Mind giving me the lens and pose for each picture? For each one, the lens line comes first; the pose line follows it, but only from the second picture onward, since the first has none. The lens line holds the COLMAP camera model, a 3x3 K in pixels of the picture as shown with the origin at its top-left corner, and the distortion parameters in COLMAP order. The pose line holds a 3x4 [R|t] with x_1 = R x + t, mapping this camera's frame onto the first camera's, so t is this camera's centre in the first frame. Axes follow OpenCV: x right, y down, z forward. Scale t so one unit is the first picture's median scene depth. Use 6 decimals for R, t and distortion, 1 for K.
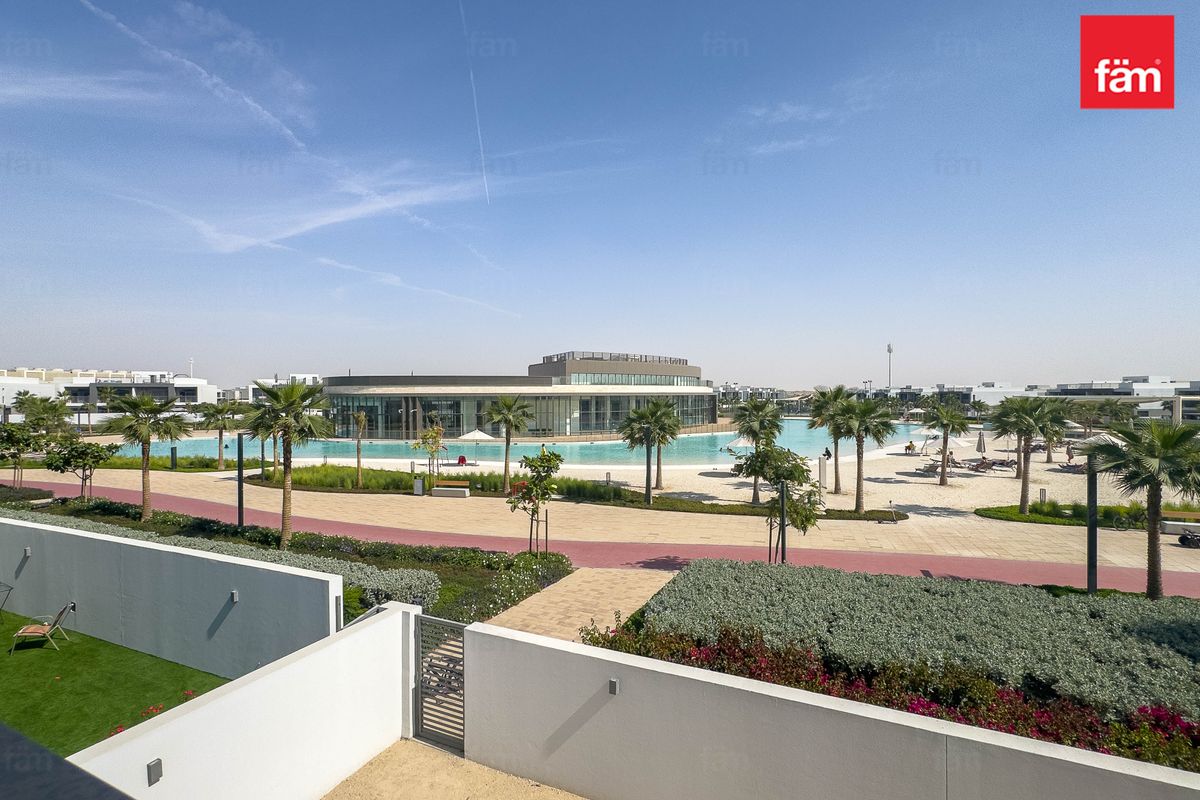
lens RADIAL K [[560.7, 0, 600.0], [0, 560.7, 400.0], [0, 0, 1]] dist [-0.002723, -0.000251]
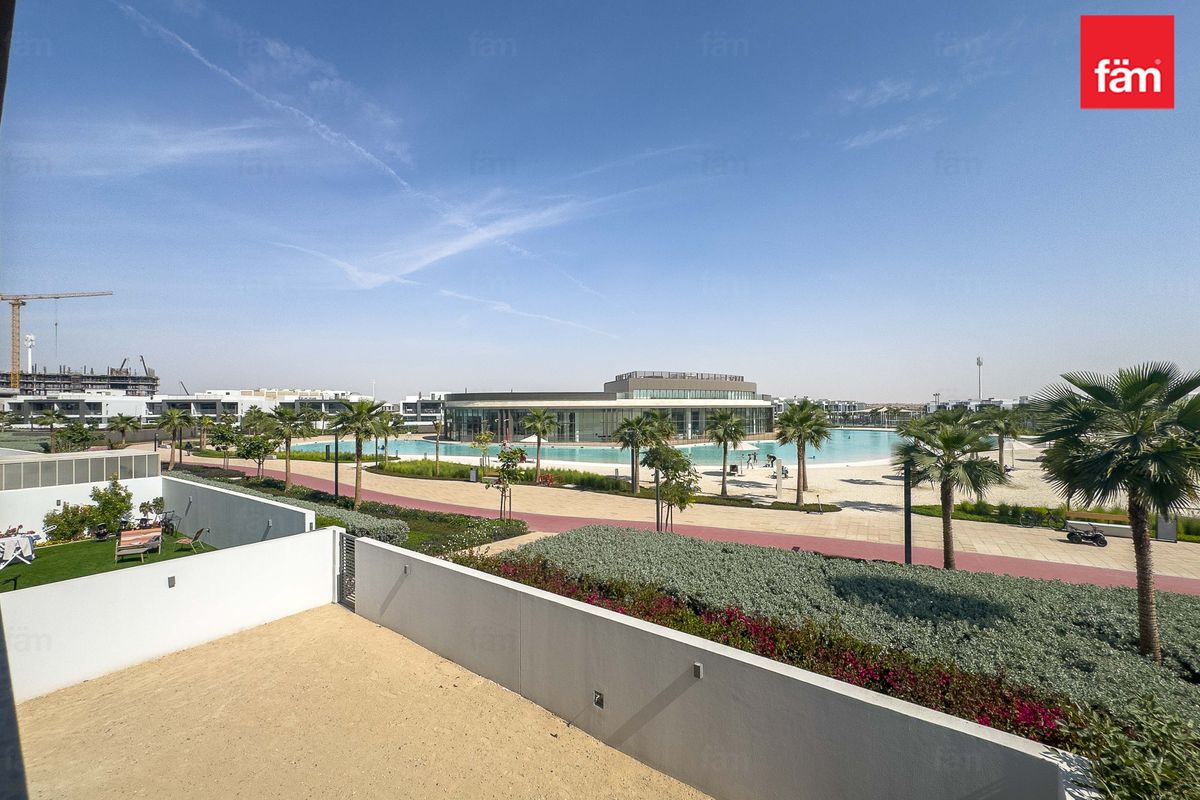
lens RADIAL K [[488.9, 0, 599.8], [0, 488.9, 404.1], [0, 0, 1]] dist [-0.001185, 0.000267]
pose [[0.979881, -0.003519, -0.199552, 0.208235], [0.000215, 0.999863, -0.016576, 0.002090], [0.199583, 0.016199, 0.979747, -0.091563]]
